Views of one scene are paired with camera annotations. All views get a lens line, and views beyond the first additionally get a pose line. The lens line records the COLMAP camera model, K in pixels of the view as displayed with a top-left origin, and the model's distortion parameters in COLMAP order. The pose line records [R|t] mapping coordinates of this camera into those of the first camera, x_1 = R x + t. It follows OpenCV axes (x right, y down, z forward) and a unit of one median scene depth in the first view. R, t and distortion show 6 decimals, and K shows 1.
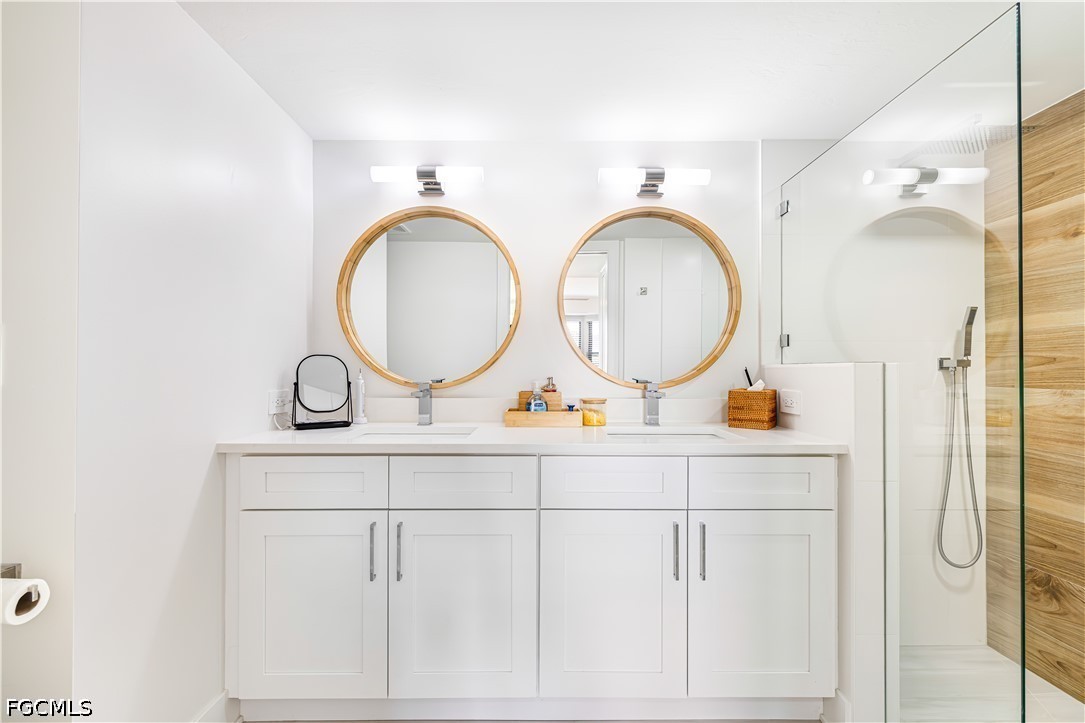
lens RADIAL K [[478.1, 0, 544.5], [0, 478.1, 364.0], [0, 0, 1]] dist [0.002634, 0.000355]
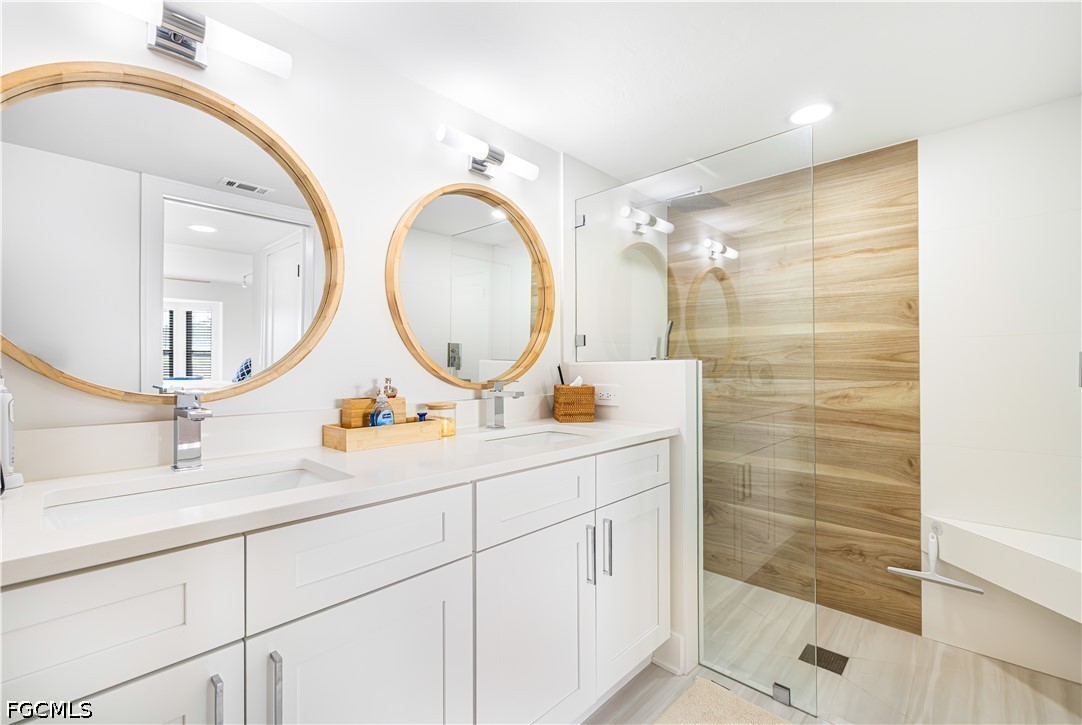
lens RADIAL K [[476.8, 0, 546.1], [0, 476.8, 363.0], [0, 0, 1]] dist [0.002634, 0.000355]
pose [[0.679262, 0.001024, 0.733895, -0.378537], [-0.001823, 0.999998, 0.000292, 0.003229], [-0.733894, -0.001536, 0.679263, 0.319869]]
